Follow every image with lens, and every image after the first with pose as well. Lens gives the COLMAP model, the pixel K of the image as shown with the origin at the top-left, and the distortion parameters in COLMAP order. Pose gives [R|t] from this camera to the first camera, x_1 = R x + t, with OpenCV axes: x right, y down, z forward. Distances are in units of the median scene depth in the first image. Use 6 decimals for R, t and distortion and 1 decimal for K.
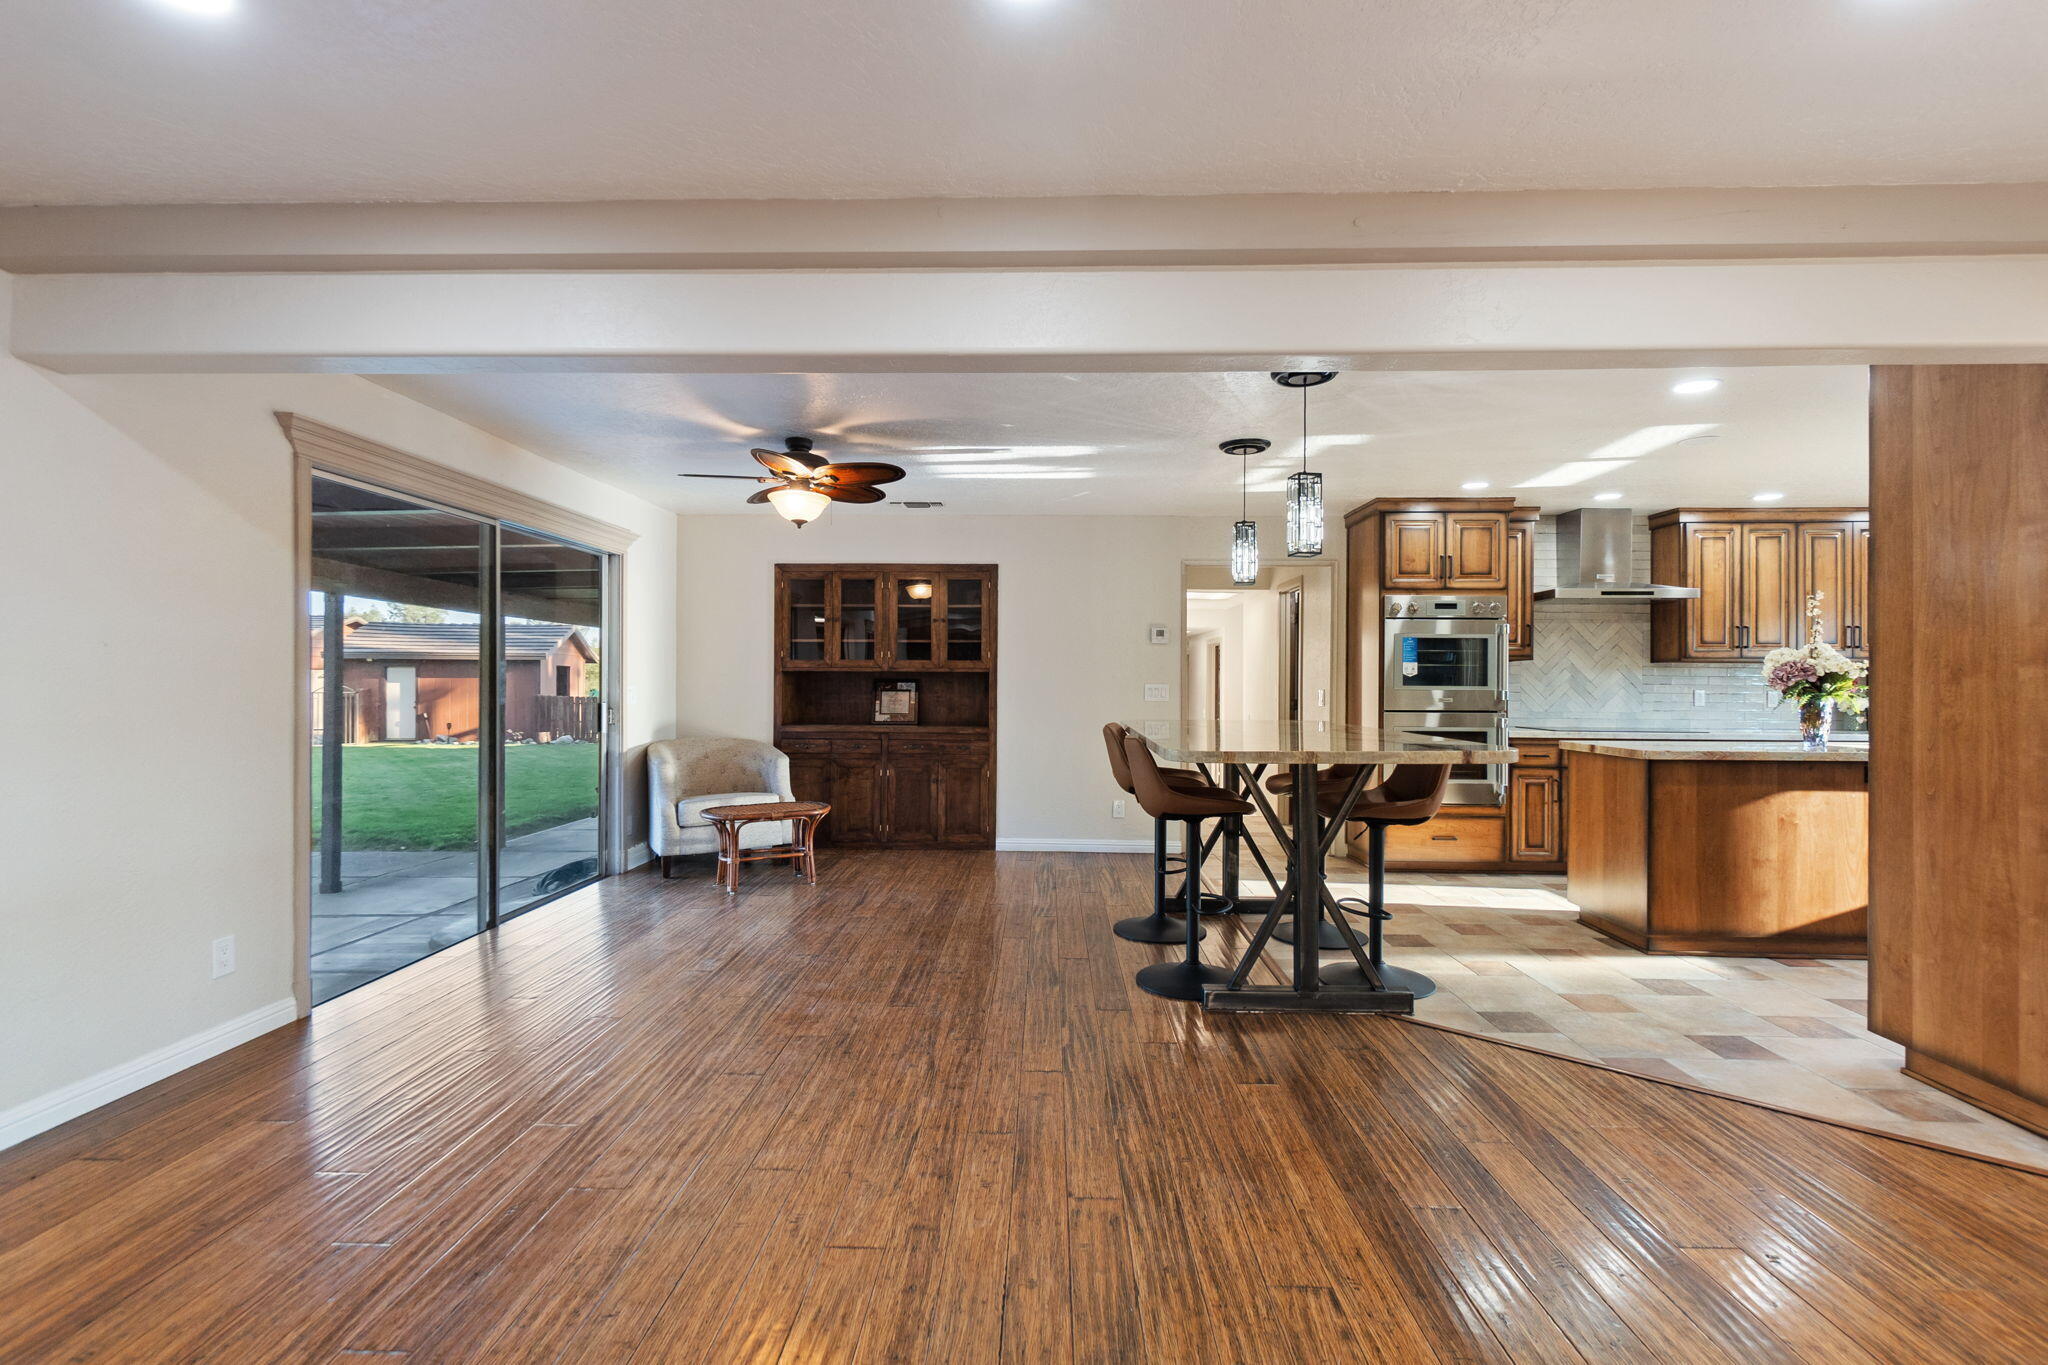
lens RADIAL K [[922.5, 0, 1019.0], [0, 922.5, 680.8], [0, 0, 1]] dist [-0.000694, 0.000005]
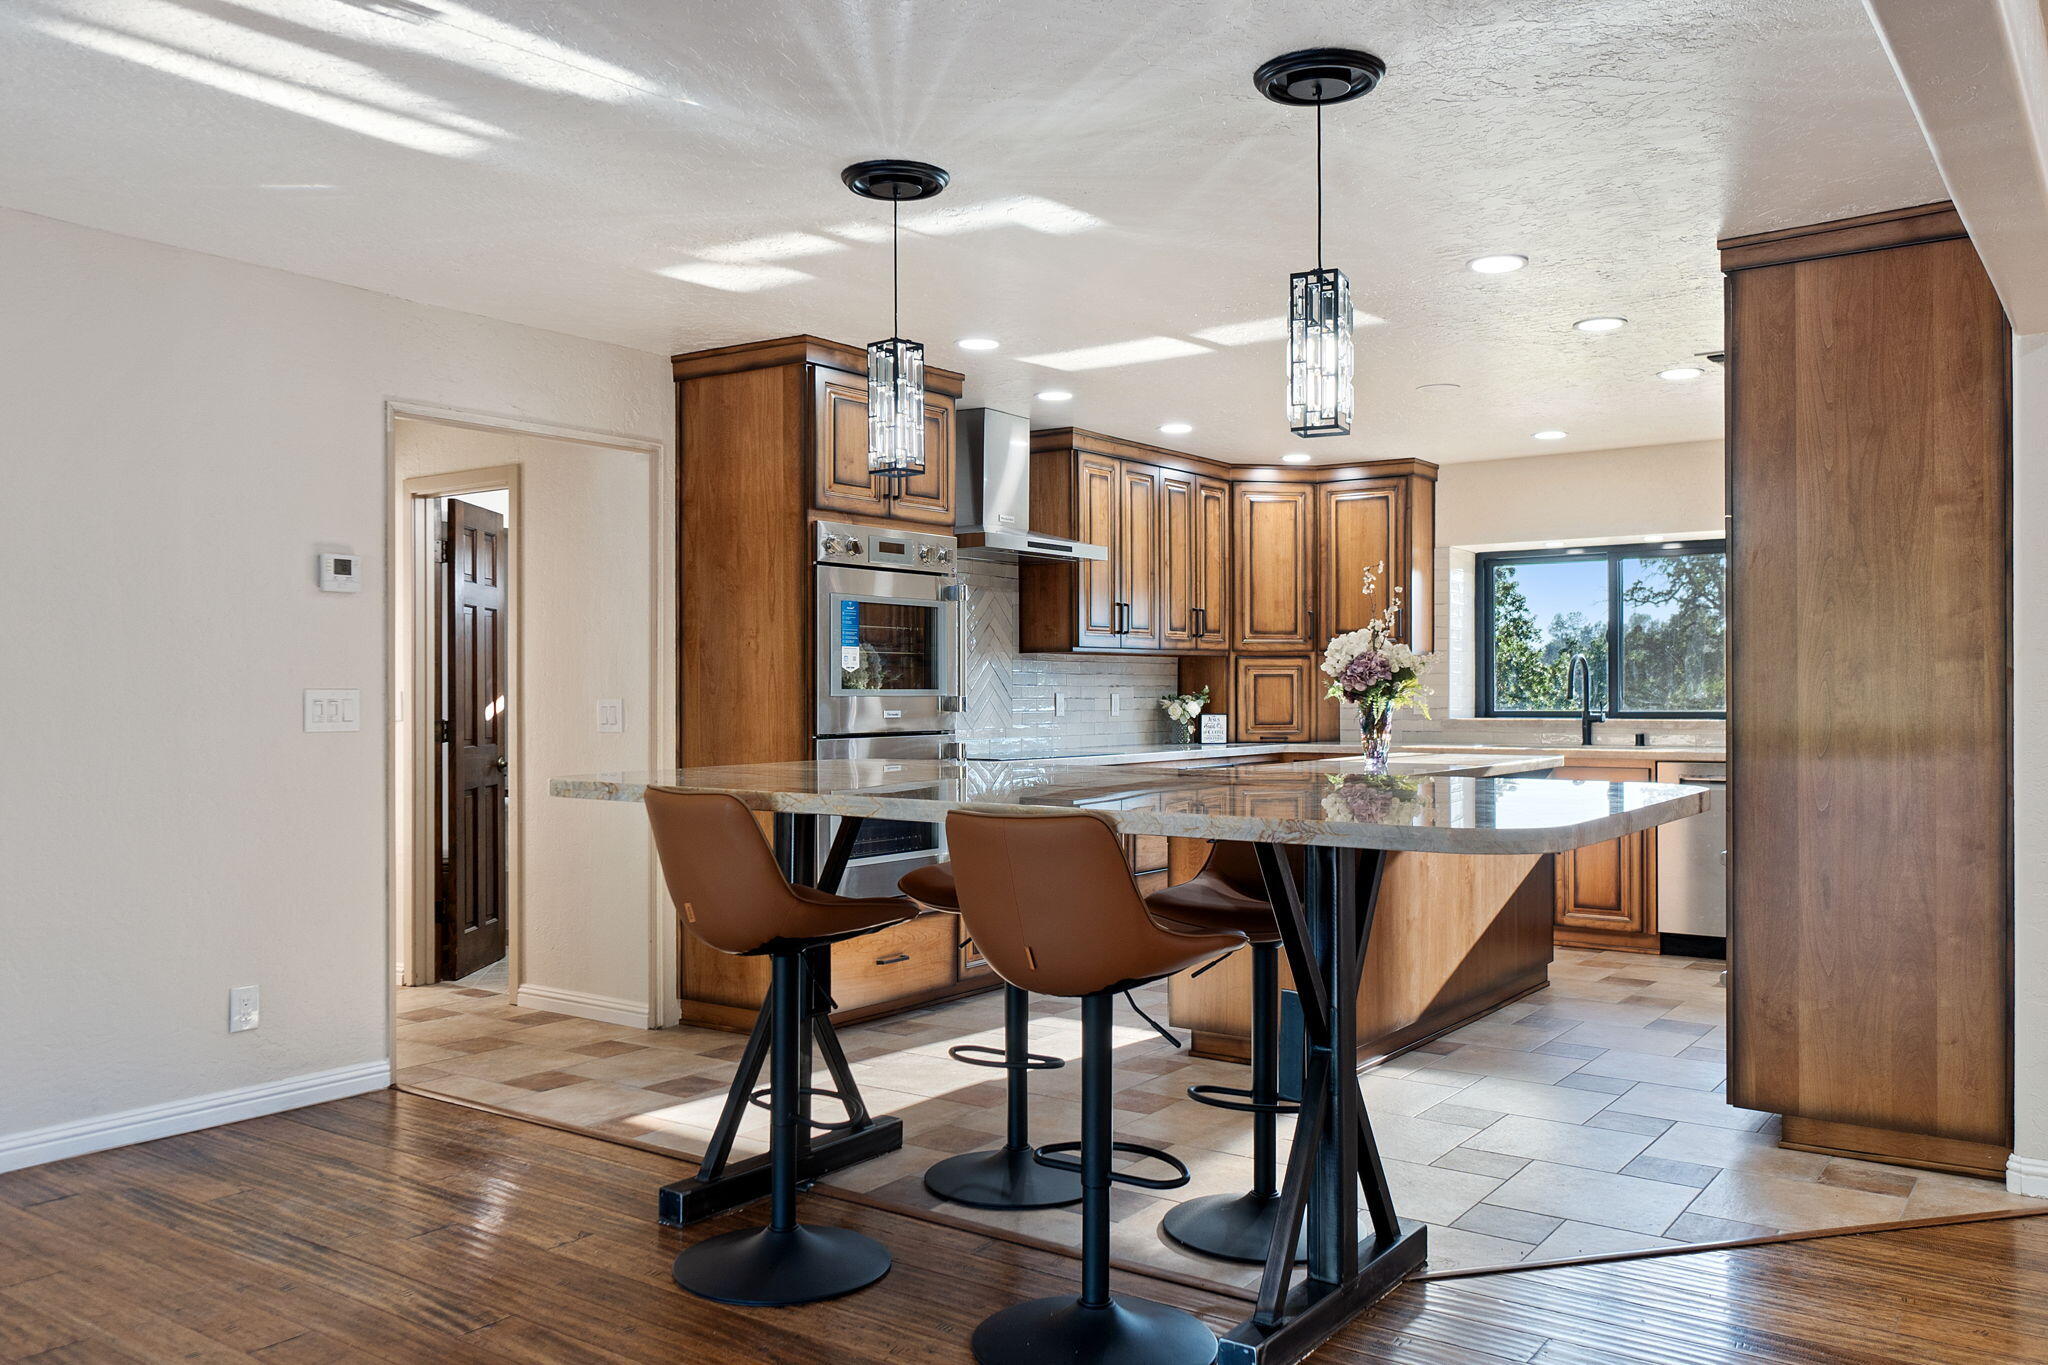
lens RADIAL K [[1615.3, 0, 1023.3], [0, 1615.3, 687.1], [0, 0, 1]] dist [0.001736, 0.002051]
pose [[0.549328, -0.006003, 0.835585, -0.654231], [0.003847, 0.999982, 0.004655, -0.000309], [-0.835598, 0.000657, 0.549341, 0.791868]]
